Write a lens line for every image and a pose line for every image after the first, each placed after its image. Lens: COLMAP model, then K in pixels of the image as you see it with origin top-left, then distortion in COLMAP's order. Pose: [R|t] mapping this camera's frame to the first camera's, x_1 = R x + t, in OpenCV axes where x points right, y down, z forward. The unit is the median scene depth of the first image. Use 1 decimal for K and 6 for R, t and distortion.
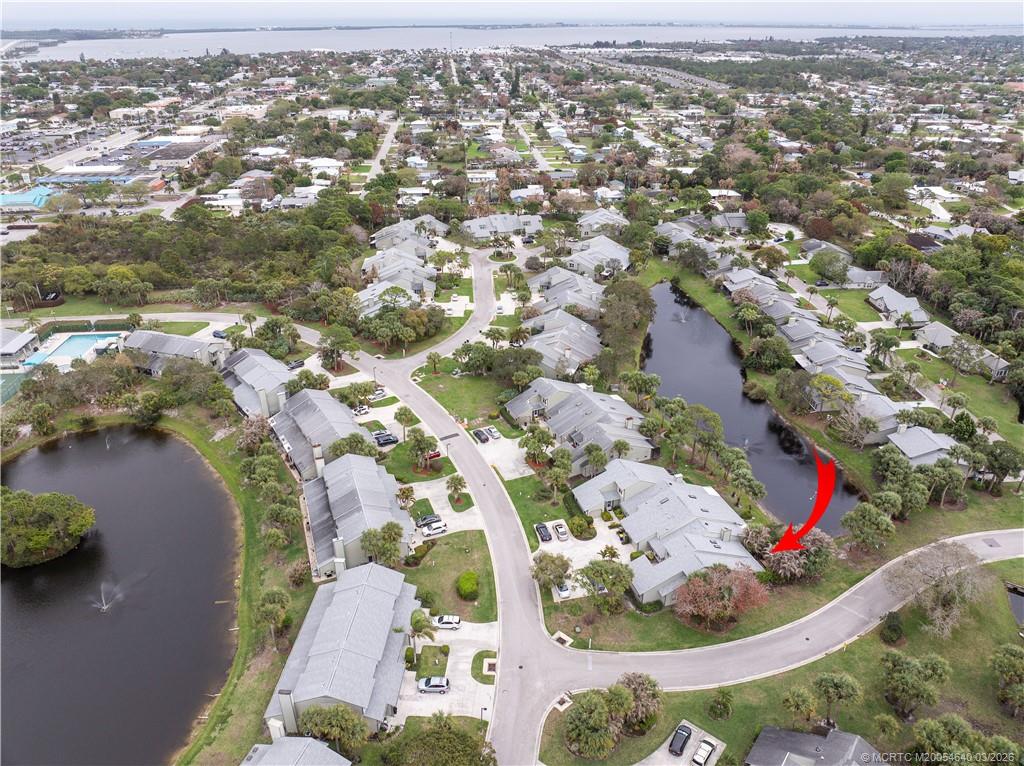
lens RADIAL K [[720.5, 0, 517.1], [0, 720.5, 381.4], [0, 0, 1]] dist [-0.053623, 0.023513]
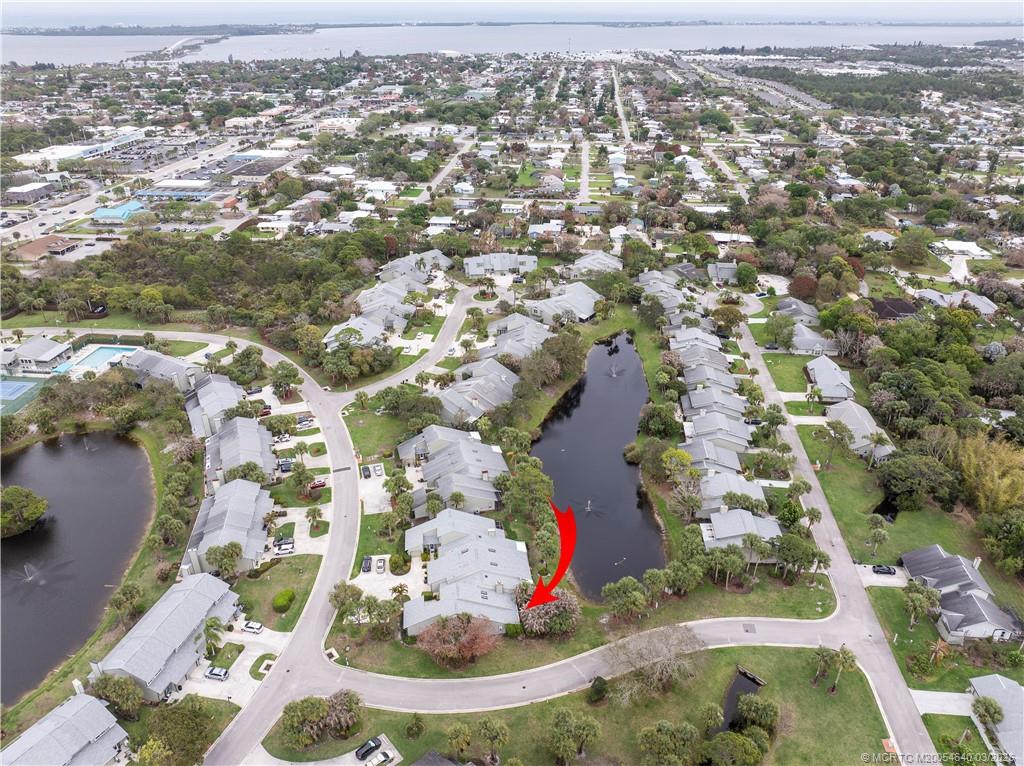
lens RADIAL K [[720.5, 0, 517.1], [0, 720.5, 381.4], [0, 0, 1]] dist [-0.053623, 0.023513]
pose [[0.982285, 0.086917, -0.166015, 0.279218], [-0.085398, 0.996214, 0.016279, -0.083750], [0.166801, -0.001814, 0.985989, -0.090281]]
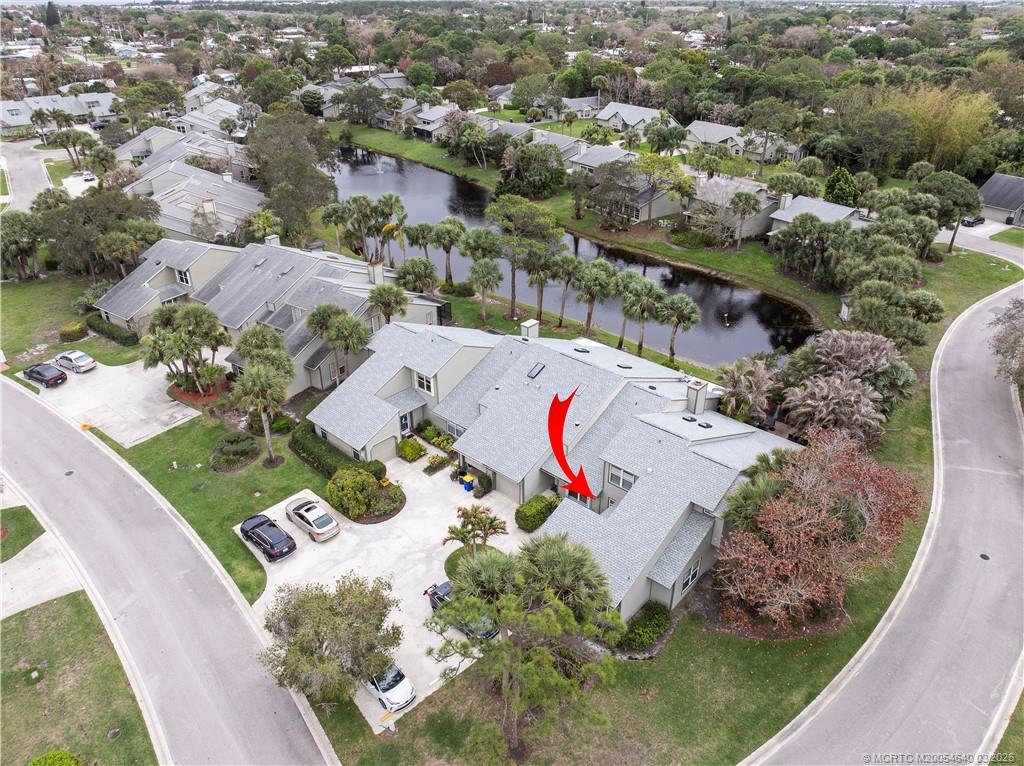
lens RADIAL K [[720.5, 0, 517.1], [0, 720.5, 381.4], [0, 0, 1]] dist [-0.053623, 0.023513]
pose [[0.863815, -0.244118, 0.440714, 0.003849], [0.233353, 0.969142, 0.079442, 0.082162], [-0.446508, 0.034219, 0.894125, 0.376904]]
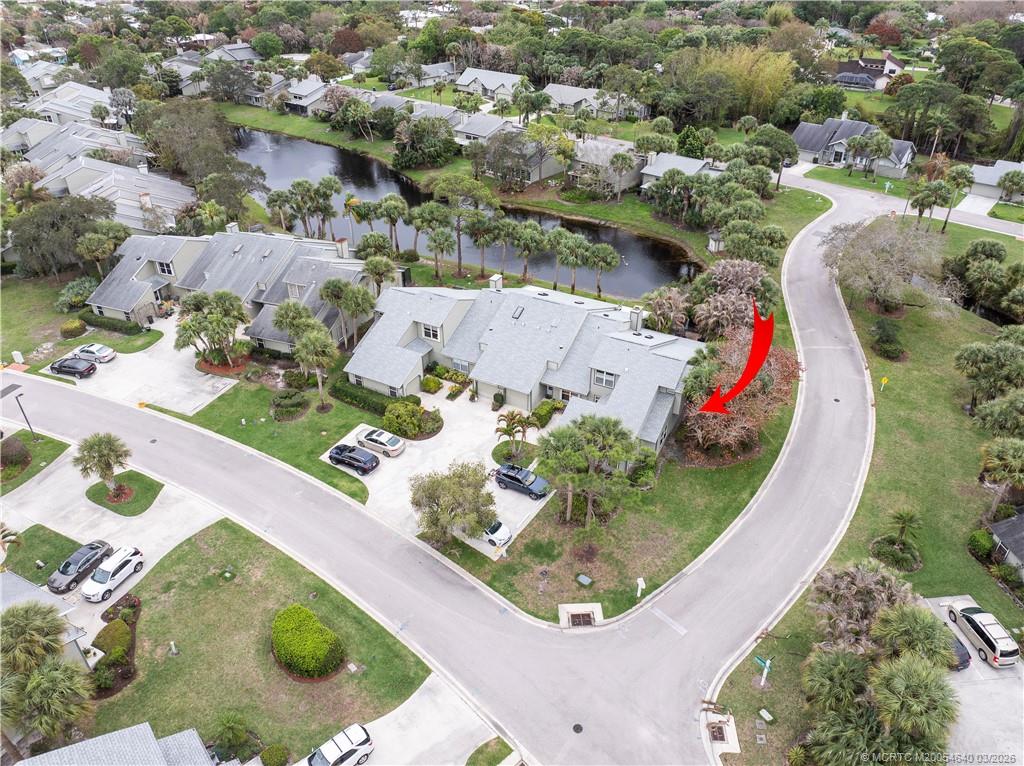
lens RADIAL K [[721.2, 0, 516.9], [0, 721.2, 380.8], [0, 0, 1]] dist [-0.038861, -0.004435]
pose [[0.714506, -0.375203, 0.590512, -0.089133], [0.321467, 0.925726, 0.199225, 0.062366], [-0.621402, 0.047483, 0.782052, 0.339847]]
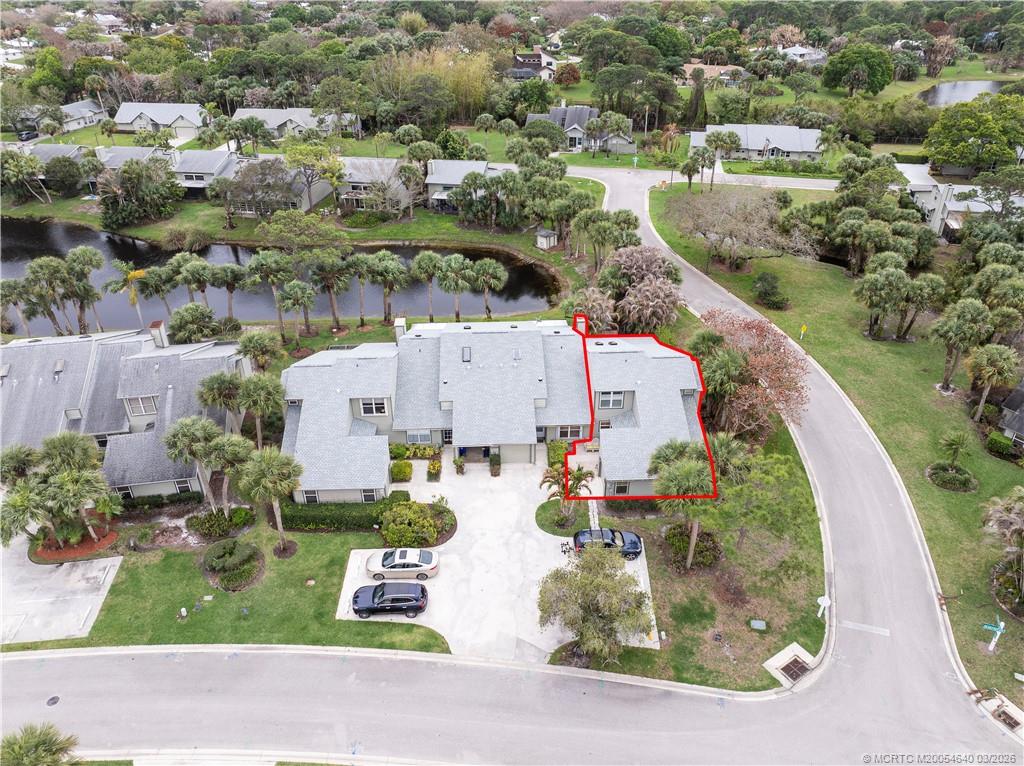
lens RADIAL K [[720.5, 0, 517.1], [0, 720.5, 381.4], [0, 0, 1]] dist [-0.053623, 0.023513]
pose [[0.257748, -0.499319, 0.827192, -0.108313], [0.446327, 0.820832, 0.356407, 0.017850], [-0.856947, 0.277335, 0.434428, 0.467689]]
